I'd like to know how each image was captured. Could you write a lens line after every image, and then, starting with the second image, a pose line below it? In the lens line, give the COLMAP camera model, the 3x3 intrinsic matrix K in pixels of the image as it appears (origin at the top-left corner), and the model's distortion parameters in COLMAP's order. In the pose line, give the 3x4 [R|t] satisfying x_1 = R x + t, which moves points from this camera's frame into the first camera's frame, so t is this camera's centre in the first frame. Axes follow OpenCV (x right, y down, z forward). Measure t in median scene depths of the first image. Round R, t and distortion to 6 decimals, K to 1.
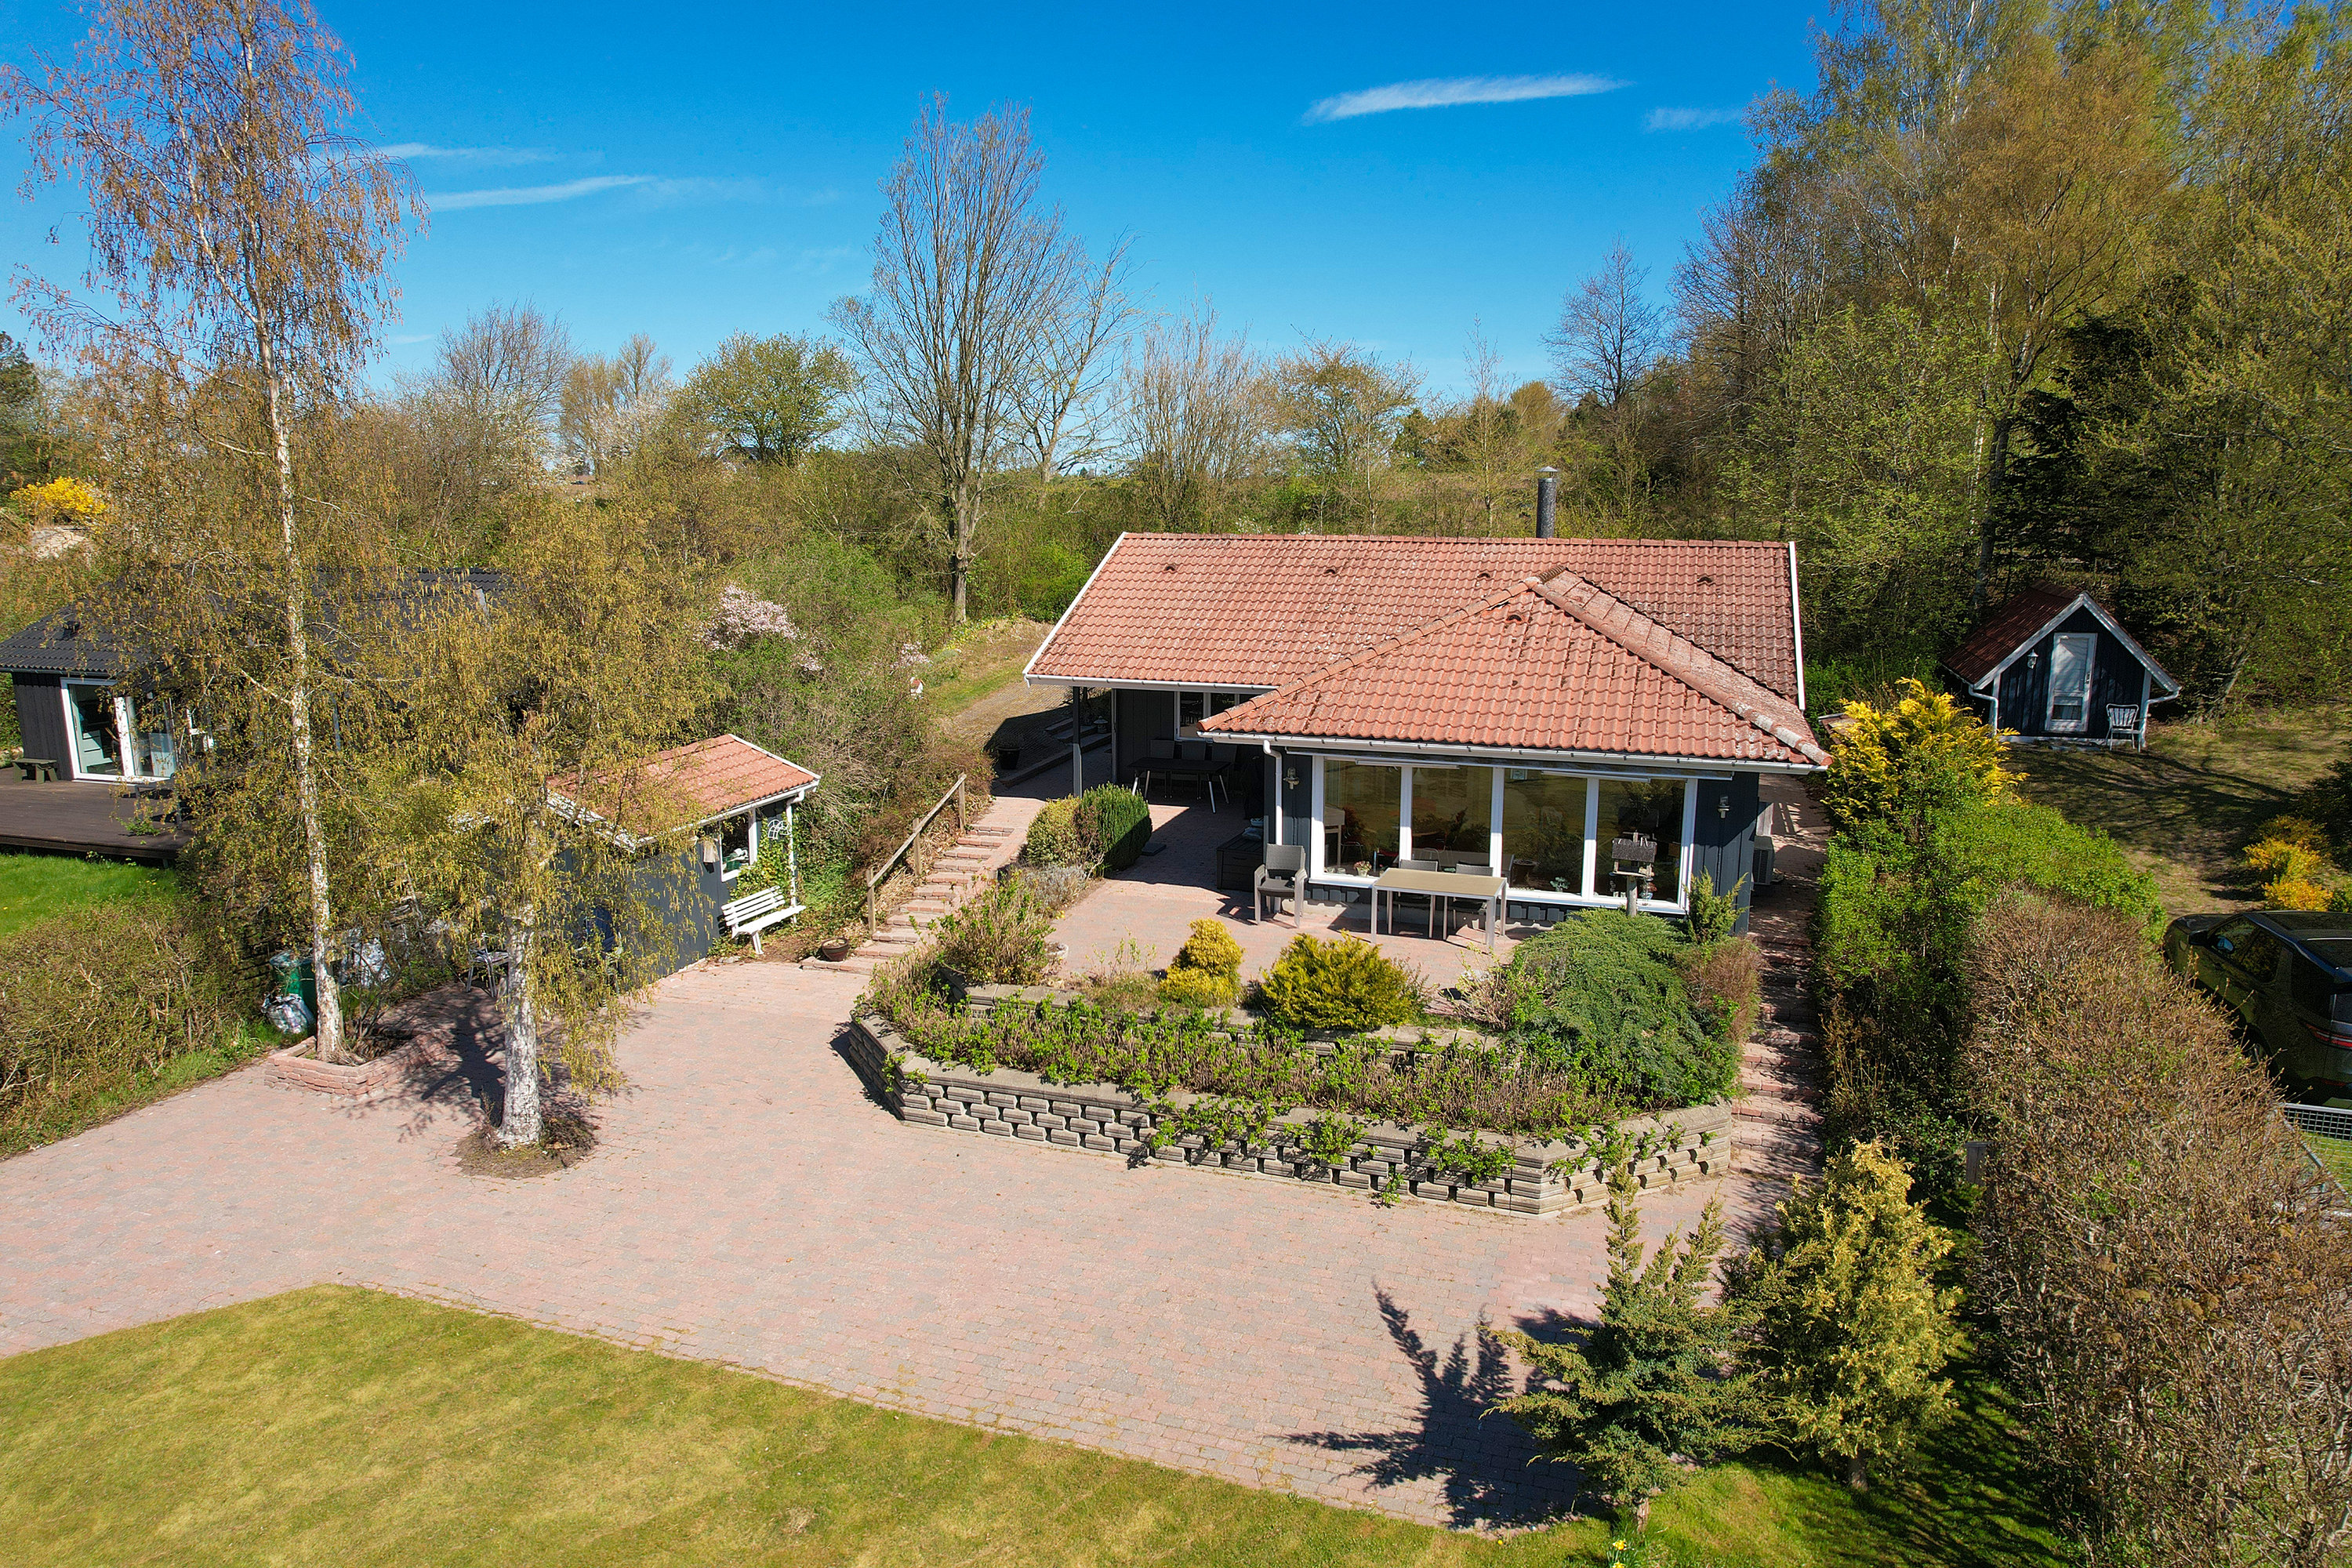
lens RADIAL K [[1498.3, 0, 1178.3], [0, 1498.3, 802.6], [0, 0, 1]] dist [-0.065024, 0.053995]
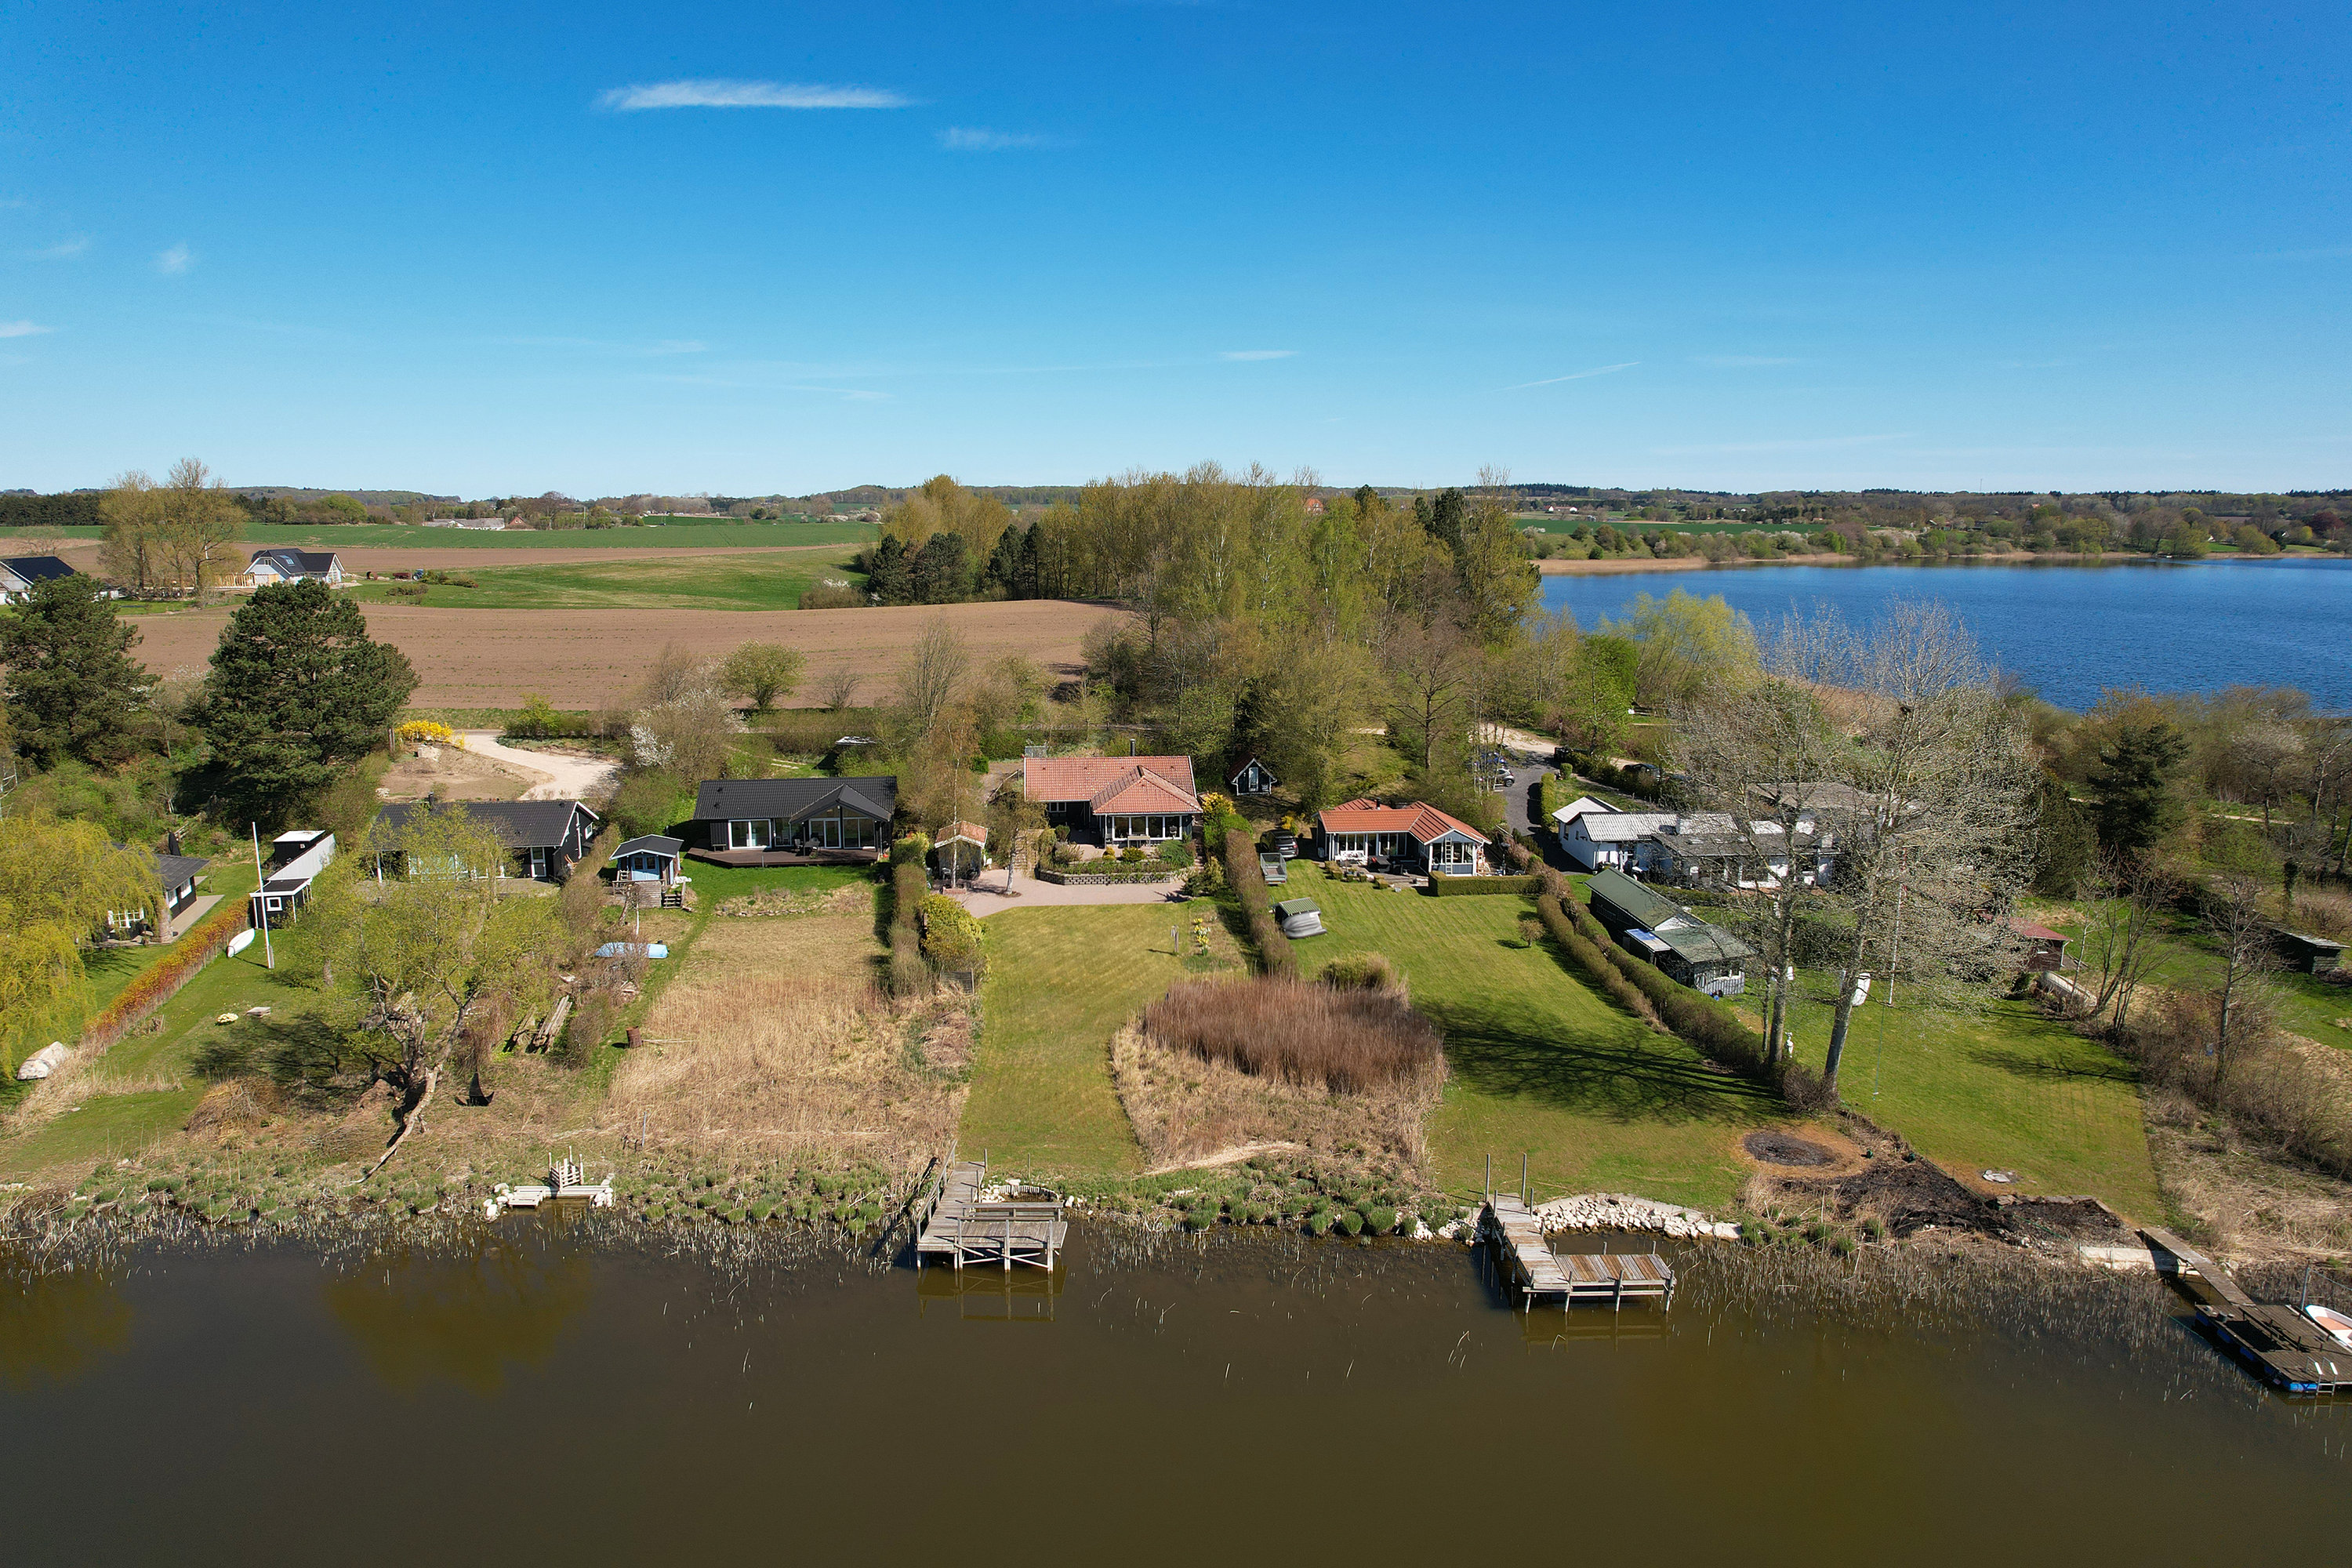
lens RADIAL K [[1498.3, 0, 1178.3], [0, 1498.3, 802.6], [0, 0, 1]] dist [-0.065024, 0.053995]
pose [[0.912300, -0.079511, 0.401731, -1.618987], [0.081206, 0.996615, 0.012838, -0.114508], [-0.401391, 0.020911, 0.915668, -3.503144]]
